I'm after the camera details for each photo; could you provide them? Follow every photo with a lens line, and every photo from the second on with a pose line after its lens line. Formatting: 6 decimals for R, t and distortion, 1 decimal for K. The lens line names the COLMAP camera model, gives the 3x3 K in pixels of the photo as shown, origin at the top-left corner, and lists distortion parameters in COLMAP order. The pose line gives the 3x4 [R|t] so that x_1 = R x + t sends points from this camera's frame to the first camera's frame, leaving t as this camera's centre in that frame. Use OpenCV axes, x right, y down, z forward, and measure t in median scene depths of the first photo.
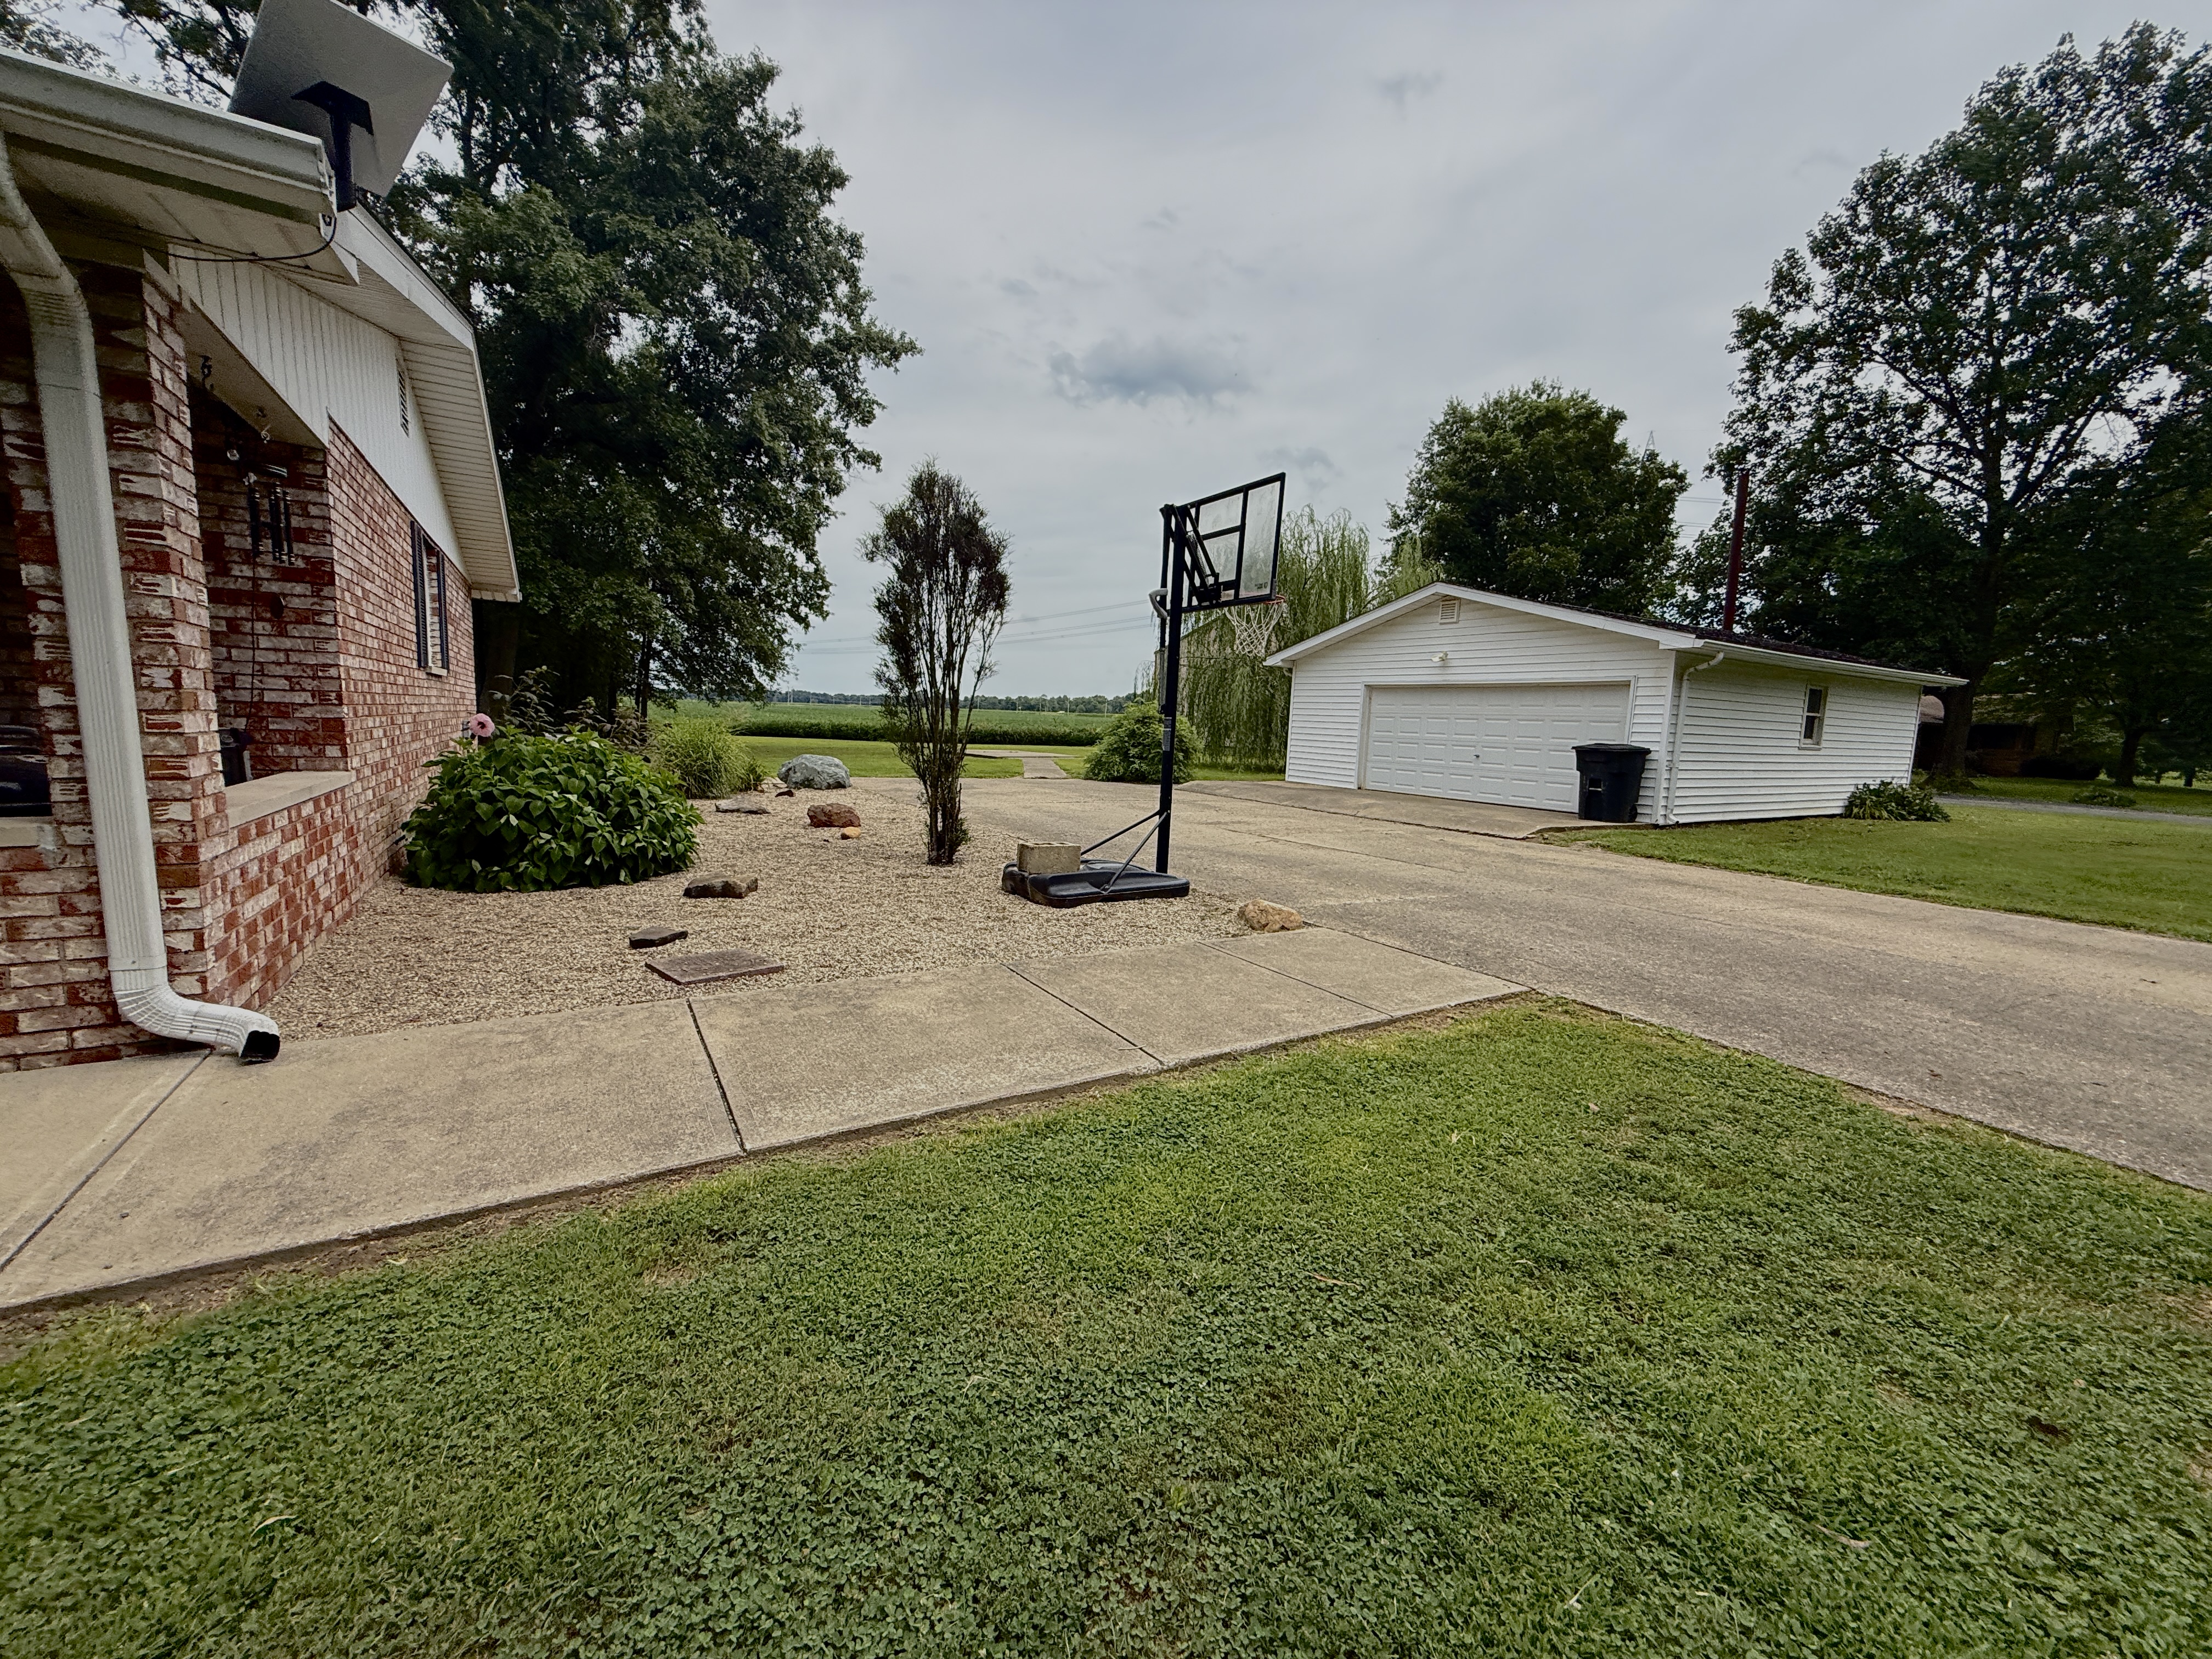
lens RADIAL K [[878.2, 0, 1106.0], [0, 878.2, 837.0], [0, 0, 1]] dist [-0.002342, 0.000609]
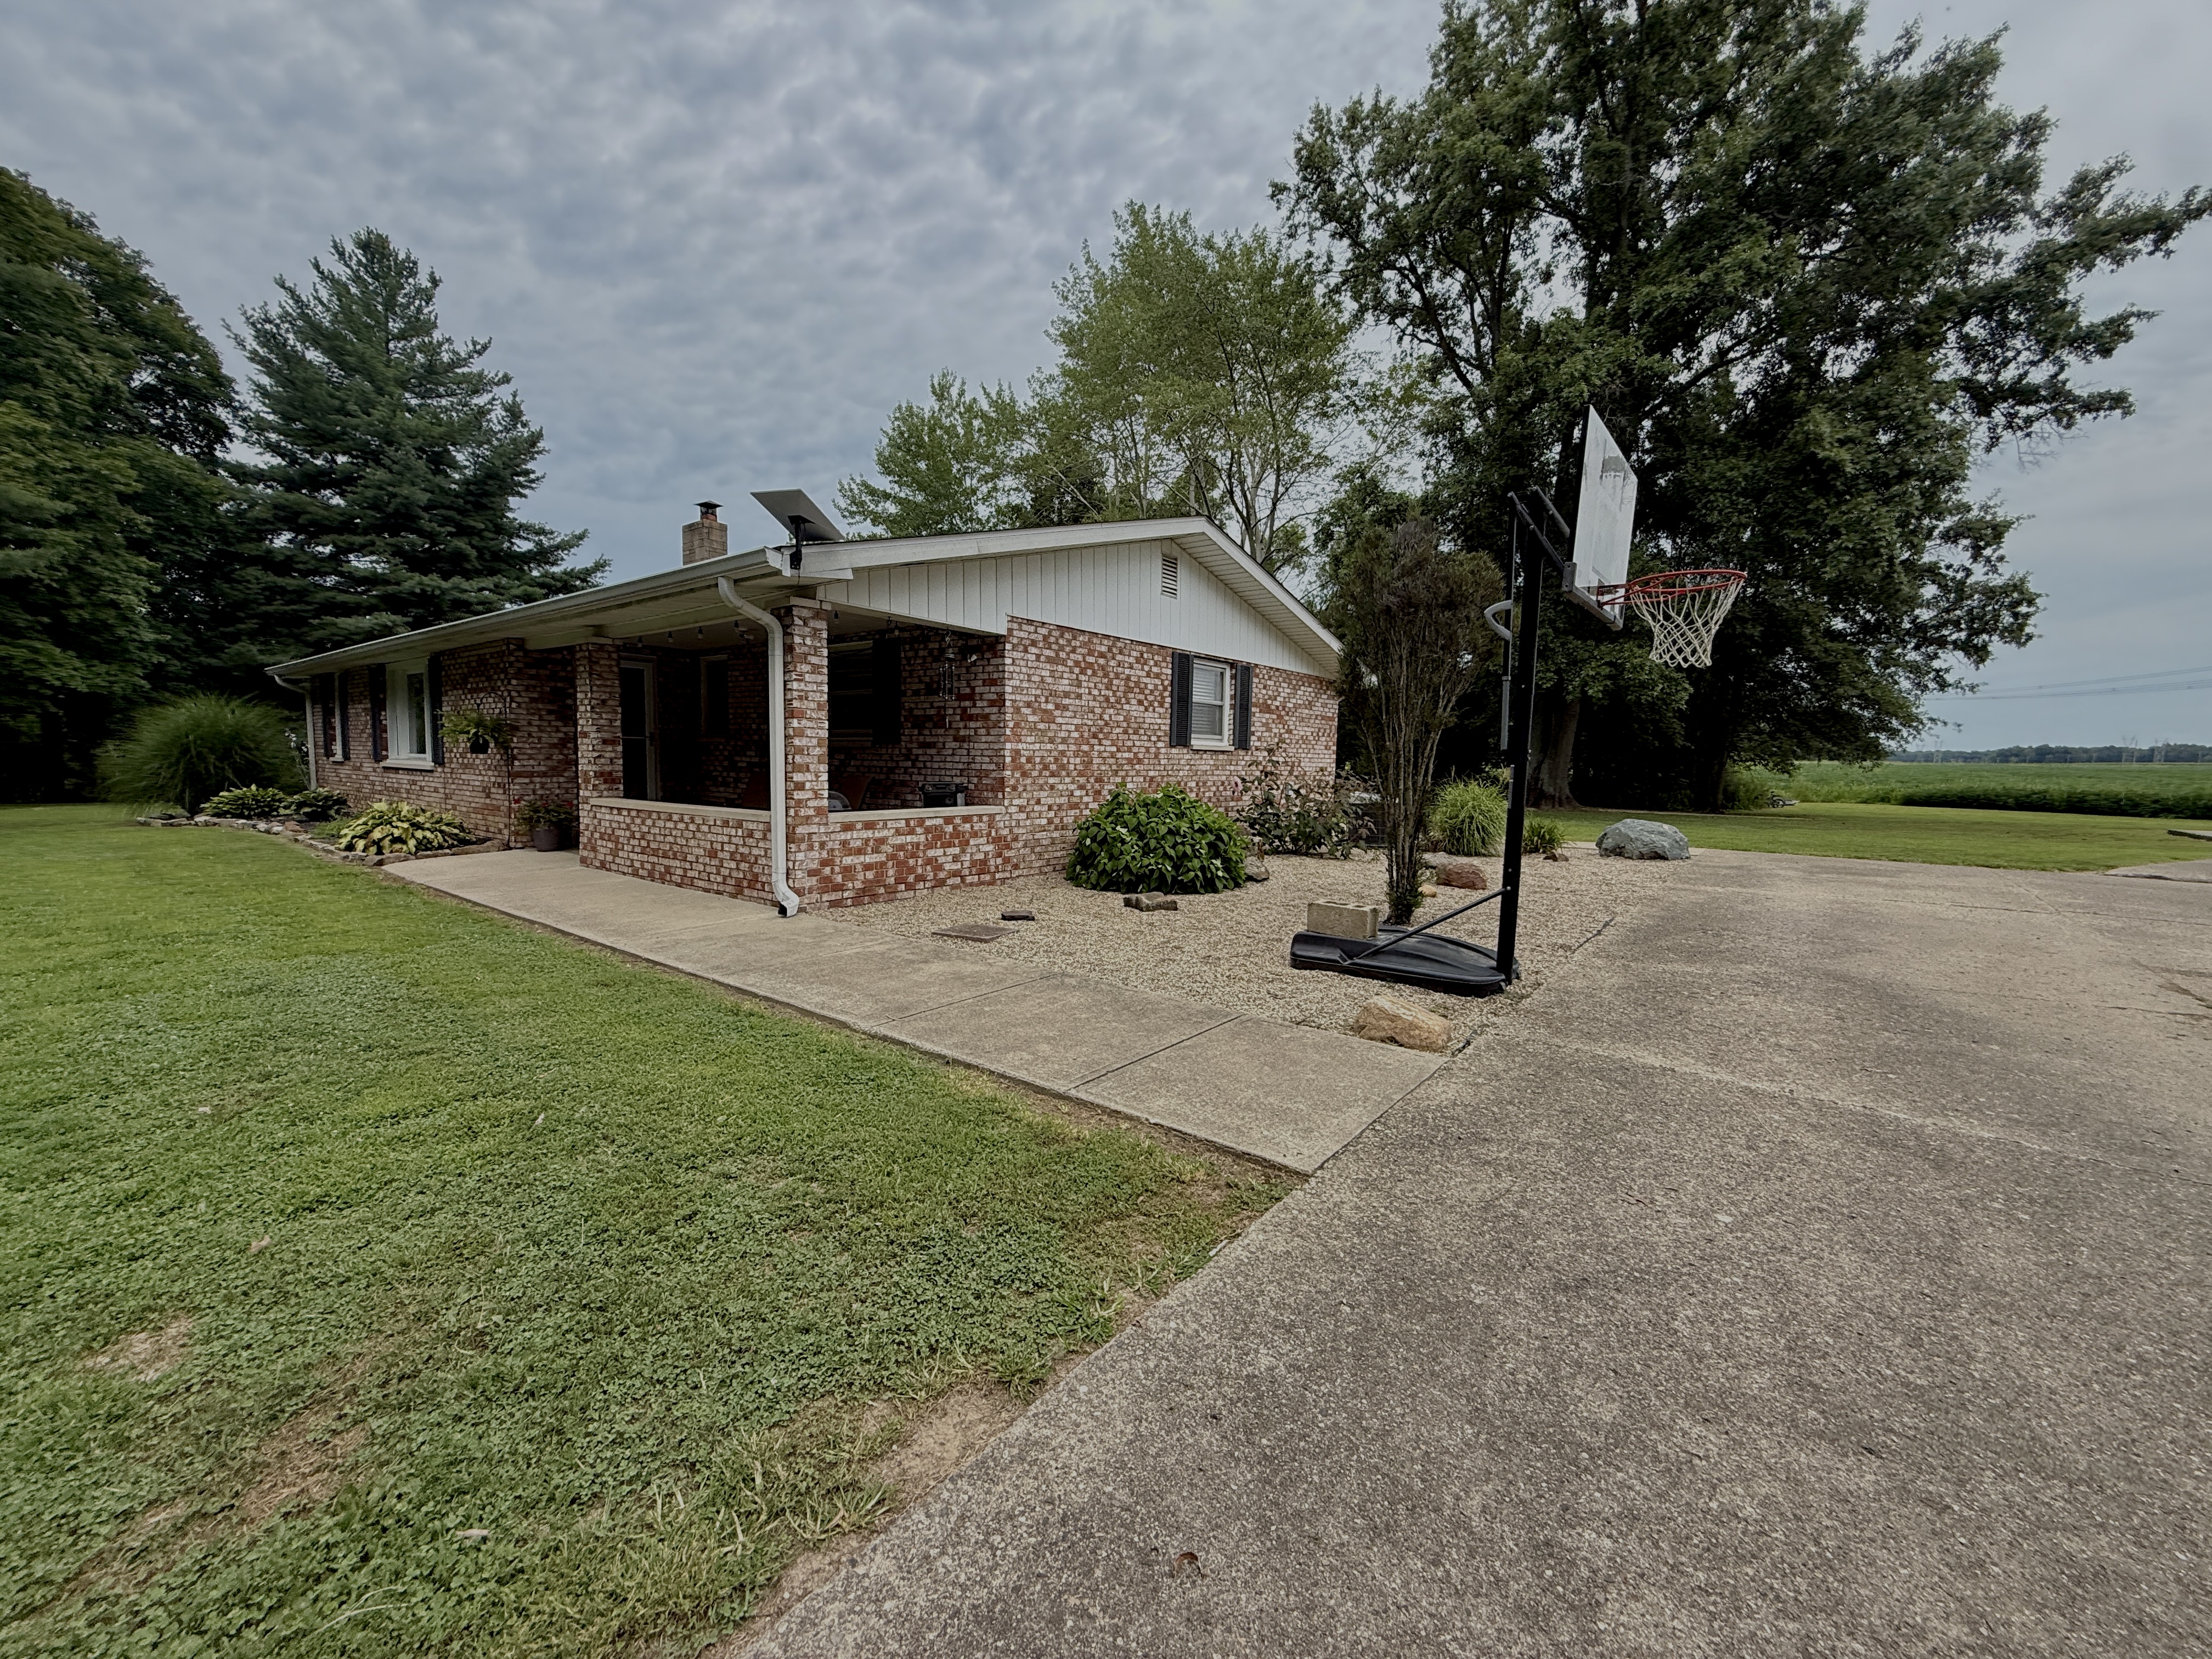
lens RADIAL K [[876.3, 0, 1090.2], [0, 876.3, 831.8], [0, 0, 1]] dist [-0.001617, 0.000406]
pose [[0.340584, 0.044329, -0.939168, 0.978490], [-0.122321, 0.992487, 0.002486, -0.052390], [0.932223, 0.114033, 0.343448, 0.585541]]
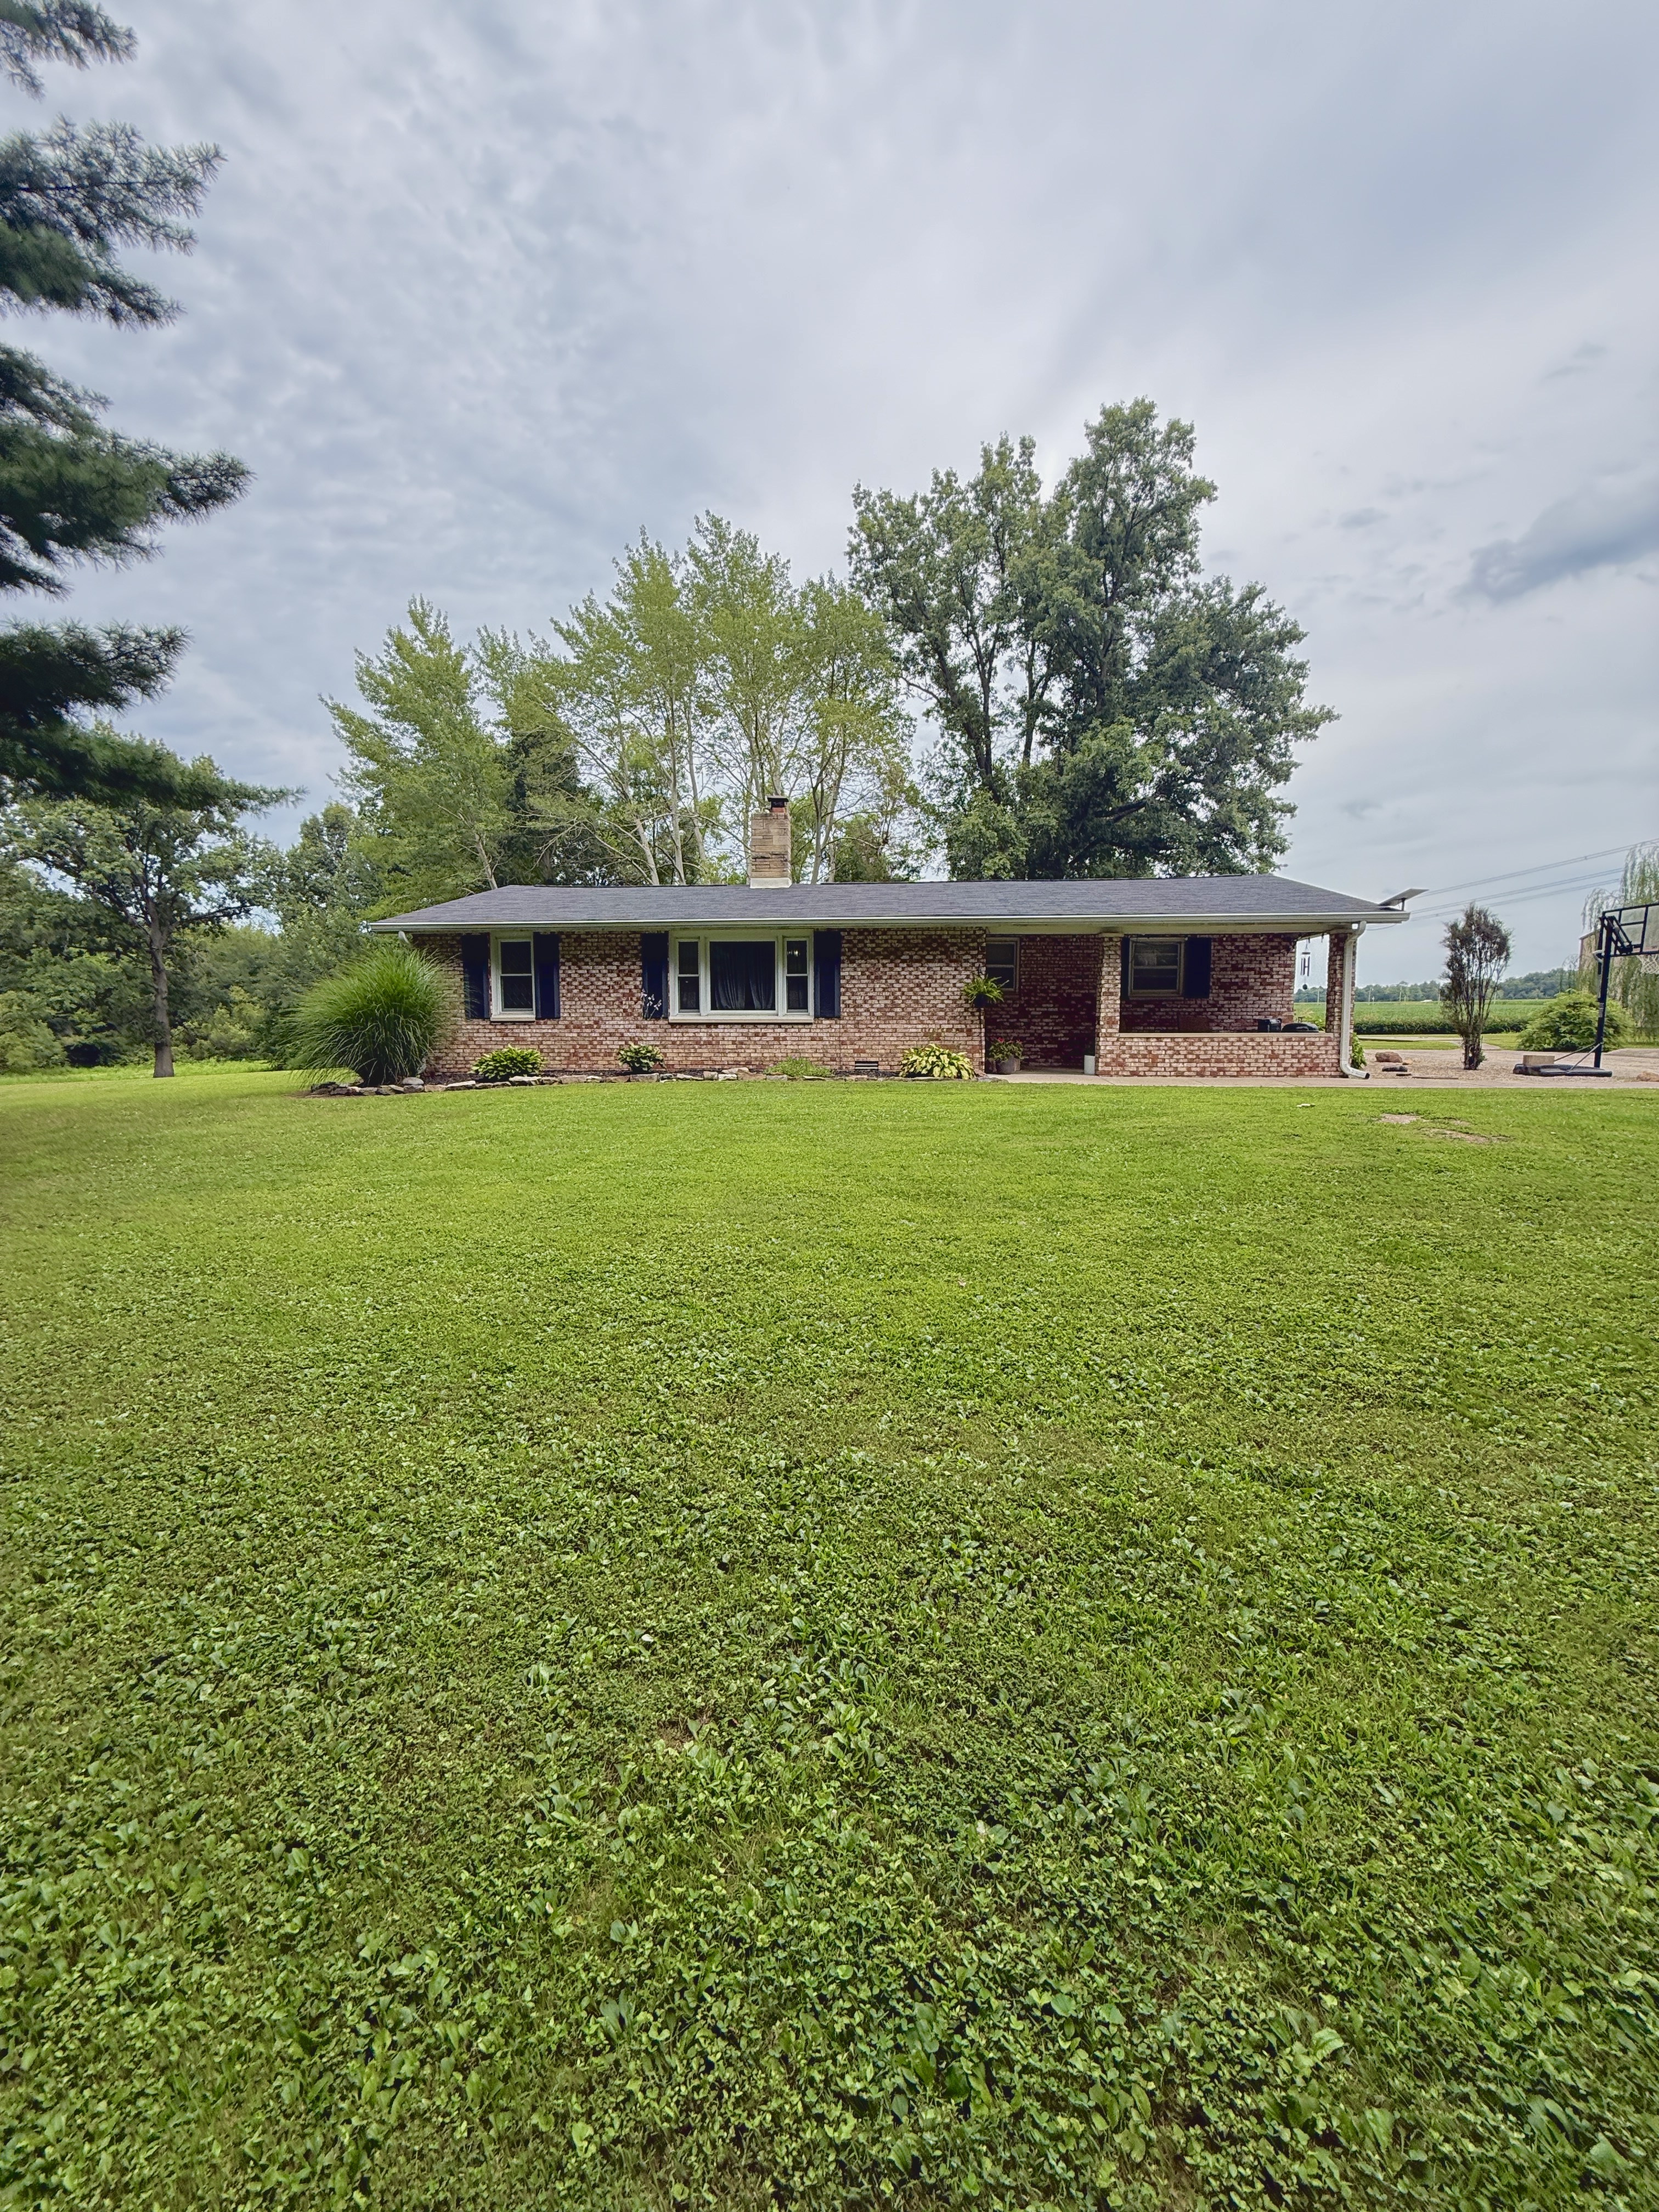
lens RADIAL K [[869.6, 0, 832.6], [0, 869.6, 1098.6], [0, 0, 1]] dist [-0.001616, -0.000392]
pose [[0.795806, 0.015958, -0.605341, -0.231841], [-0.042552, 0.998655, -0.029613, 0.412591], [0.604054, 0.049325, 0.795415, -3.106354]]
